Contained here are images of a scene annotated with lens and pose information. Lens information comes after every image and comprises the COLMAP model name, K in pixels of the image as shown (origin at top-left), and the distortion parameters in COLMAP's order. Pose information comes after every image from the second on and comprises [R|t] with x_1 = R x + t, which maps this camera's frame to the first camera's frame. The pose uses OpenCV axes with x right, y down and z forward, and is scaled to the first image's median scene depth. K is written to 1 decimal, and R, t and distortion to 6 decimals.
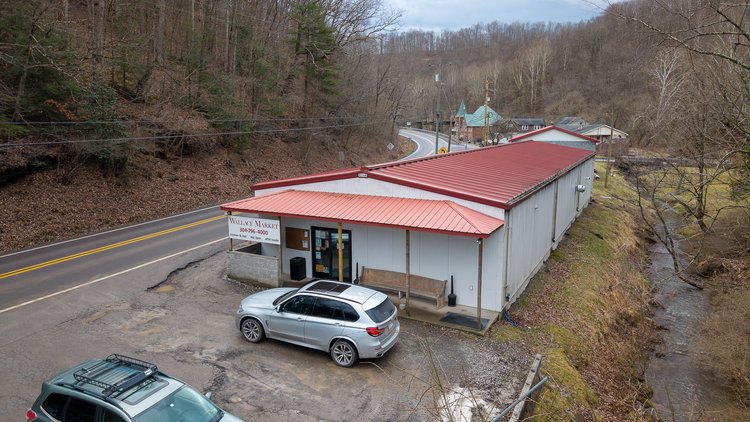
lens RADIAL K [[510.8, 0, 377.3], [0, 510.8, 207.3], [0, 0, 1]] dist [0.004259, -0.017447]
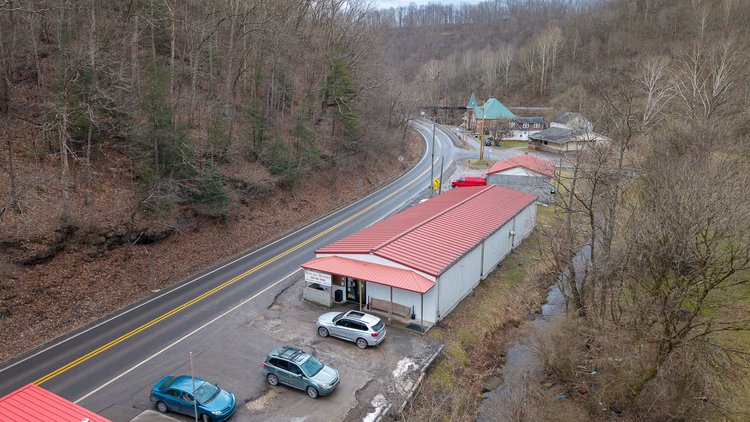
lens RADIAL K [[510.8, 0, 373.6], [0, 510.8, 207.3], [0, 0, 1]] dist [0.004259, -0.017447]
pose [[0.999011, 0.006855, -0.043943, 0.058042], [-0.003994, 0.997886, 0.064872, -0.328067], [0.044294, -0.064632, 0.996926, -0.876408]]
